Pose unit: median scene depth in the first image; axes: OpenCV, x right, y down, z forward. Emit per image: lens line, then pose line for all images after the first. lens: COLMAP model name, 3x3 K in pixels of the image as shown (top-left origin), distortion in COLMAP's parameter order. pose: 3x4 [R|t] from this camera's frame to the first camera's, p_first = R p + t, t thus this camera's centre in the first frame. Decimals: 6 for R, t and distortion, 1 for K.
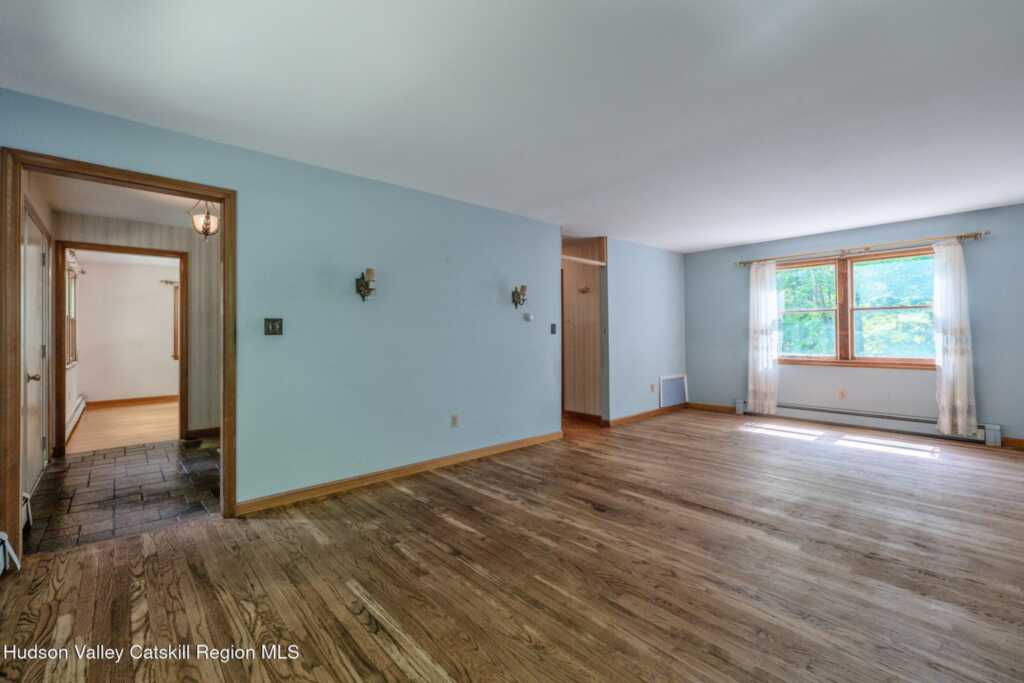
lens RADIAL K [[441.1, 0, 514.6], [0, 441.1, 331.1], [0, 0, 1]] dist [-0.001596, 0.000115]
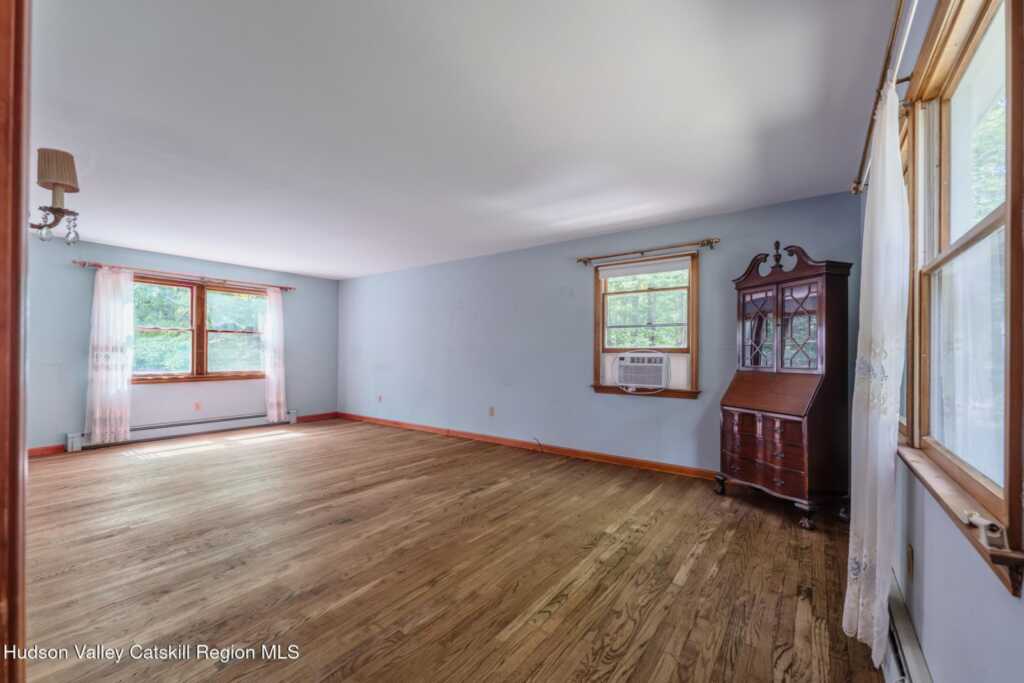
lens RADIAL K [[414.1, 0, 512.0], [0, 414.1, 344.5], [0, 0, 1]] dist [-0.000177, -0.000075]
pose [[-0.202117, 0.026447, 0.979004, -0.687576], [-0.011567, 0.999501, -0.029389, 0.014081], [-0.979293, -0.017264, -0.201710, 0.672722]]
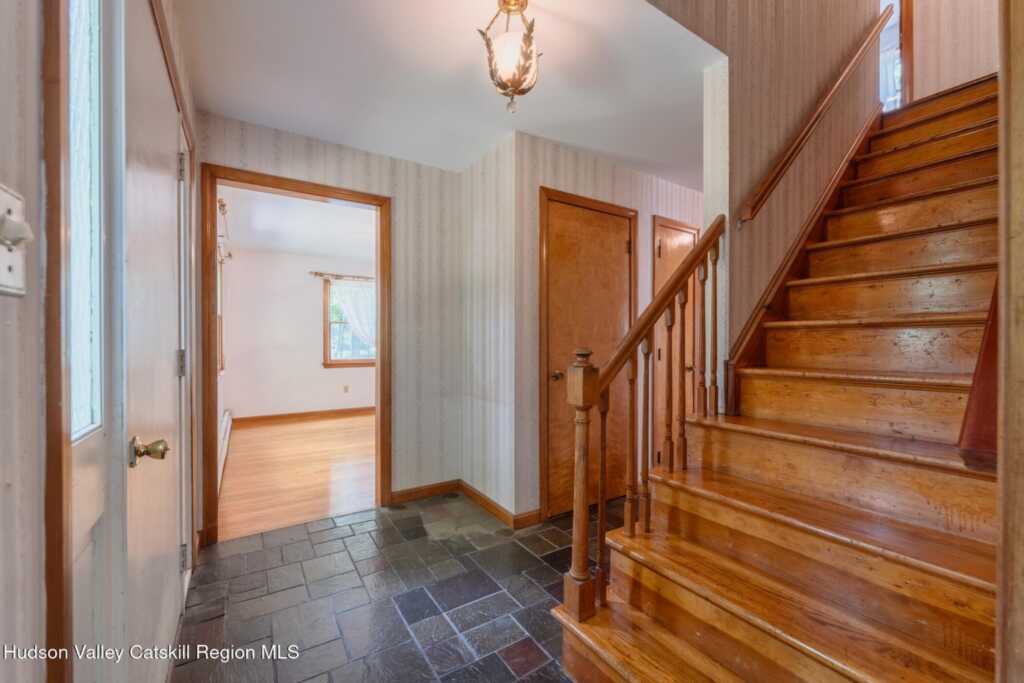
lens RADIAL K [[414.1, 0, 512.0], [0, 414.1, 344.5], [0, 0, 1]] dist [-0.000177, -0.000075]
pose [[0.987777, 0.007765, -0.155680, -5.435964], [-0.005976, 0.999911, 0.011957, 0.176874], [0.155759, -0.010881, 0.987735, 5.148831]]
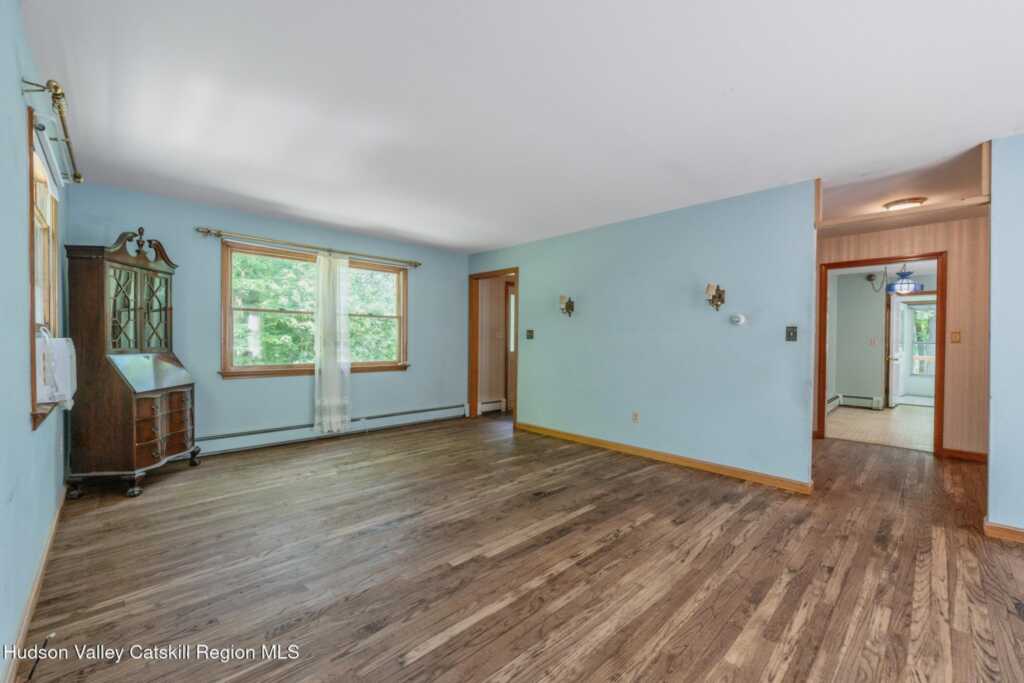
lens RADIAL K [[414.1, 0, 512.0], [0, 414.1, 344.5], [0, 0, 1]] dist [-0.000177, -0.000075]
pose [[0.036868, 0.015087, -0.999206, 1.021640], [-0.003656, 0.999881, 0.014963, 0.005144], [0.999313, 0.003101, 0.036919, 0.730450]]
